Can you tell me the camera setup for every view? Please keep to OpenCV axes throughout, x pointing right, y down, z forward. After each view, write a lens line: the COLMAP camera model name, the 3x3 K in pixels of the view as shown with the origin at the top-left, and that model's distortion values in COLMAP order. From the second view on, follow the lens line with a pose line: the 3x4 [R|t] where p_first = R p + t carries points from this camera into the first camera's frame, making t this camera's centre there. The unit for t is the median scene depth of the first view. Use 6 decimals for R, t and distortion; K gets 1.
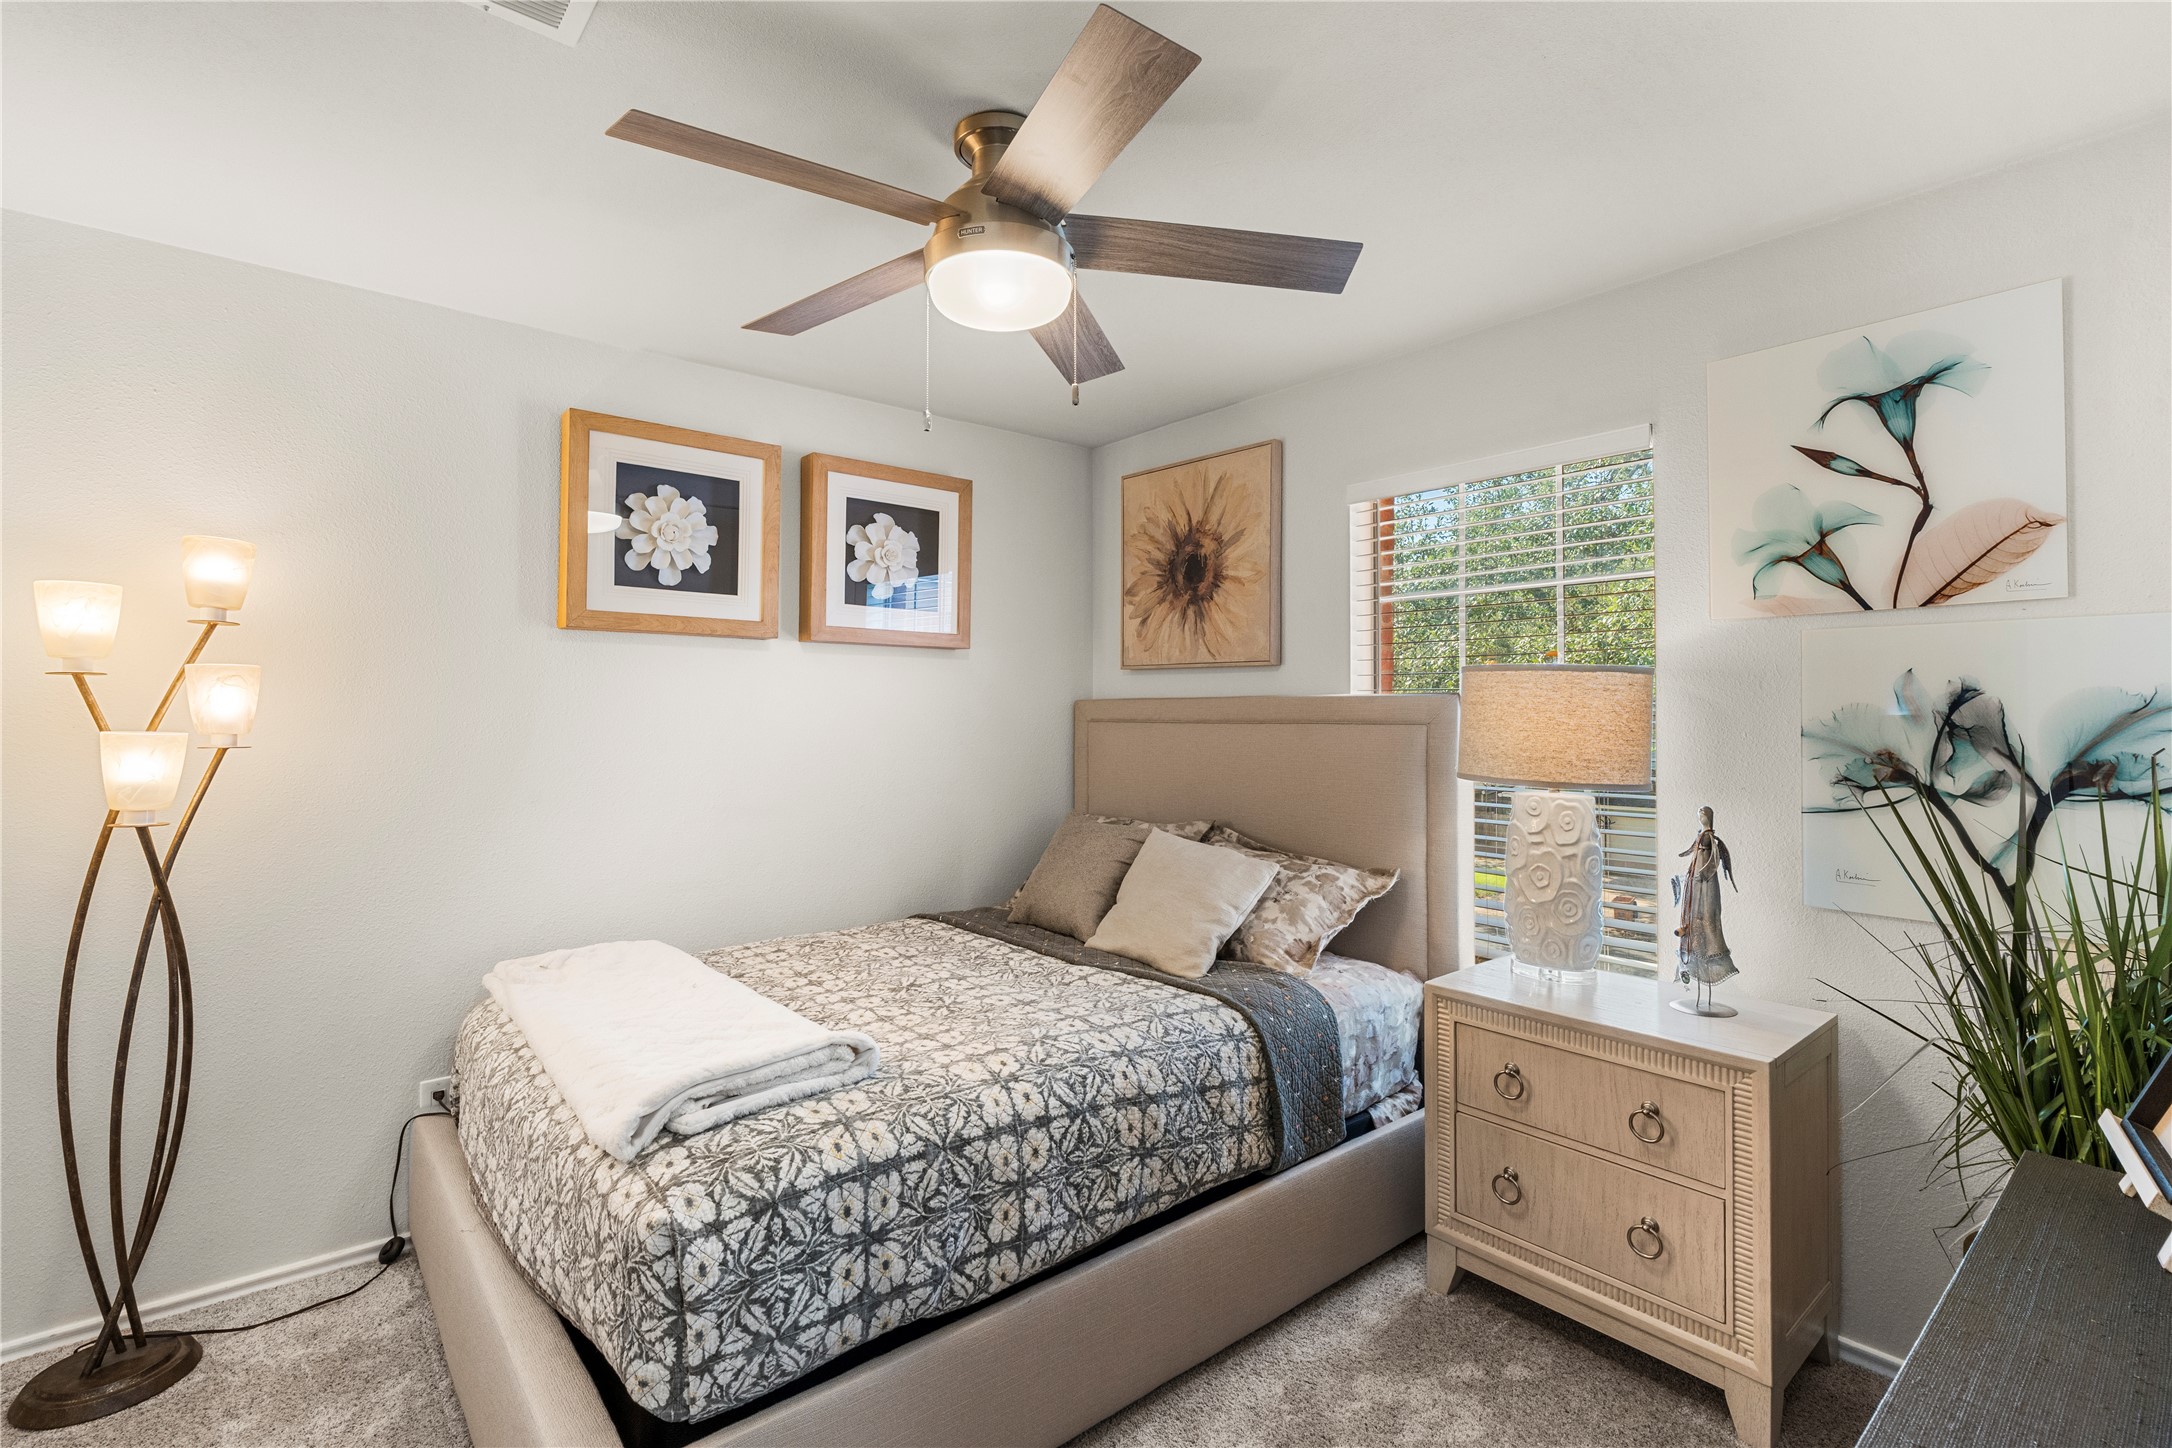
lens RADIAL K [[989.3, 0, 1083.6], [0, 989.3, 725.9], [0, 0, 1]] dist [-0.002162, 0.000413]
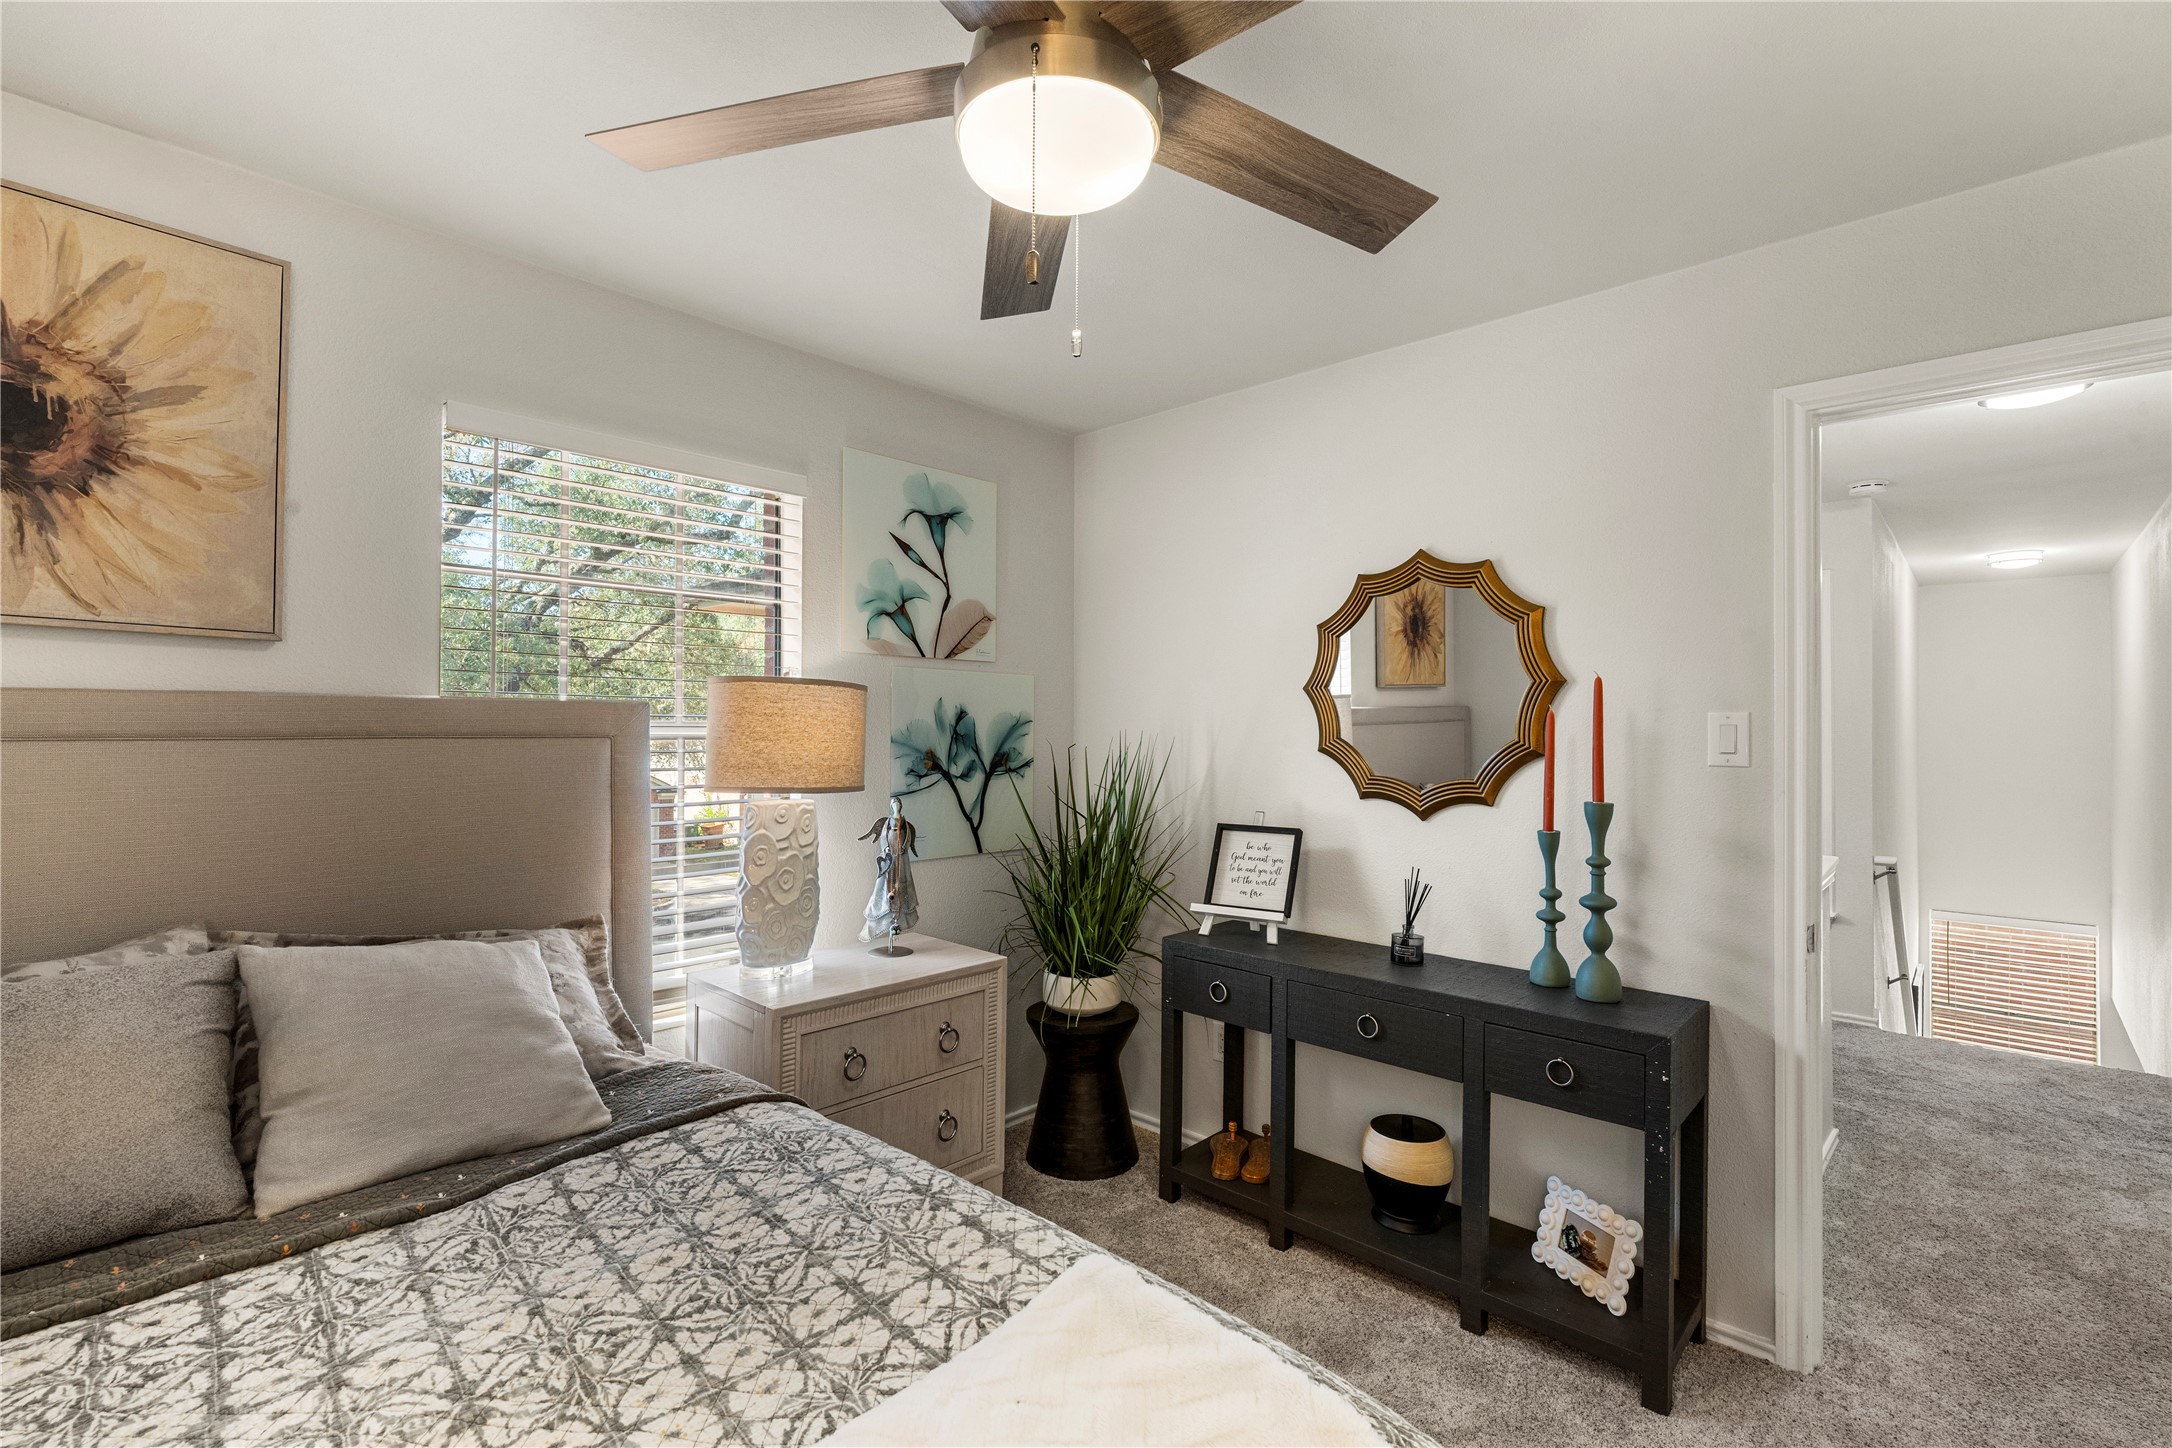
lens RADIAL K [[989.3, 0, 1083.6], [0, 989.3, 725.9], [0, 0, 1]] dist [-0.002162, 0.000413]
pose [[-0.121042, 0.000172, 0.992647, -0.755593], [0.006295, 0.999980, 0.000594, -0.012538], [-0.992627, 0.006321, -0.121041, 0.986071]]
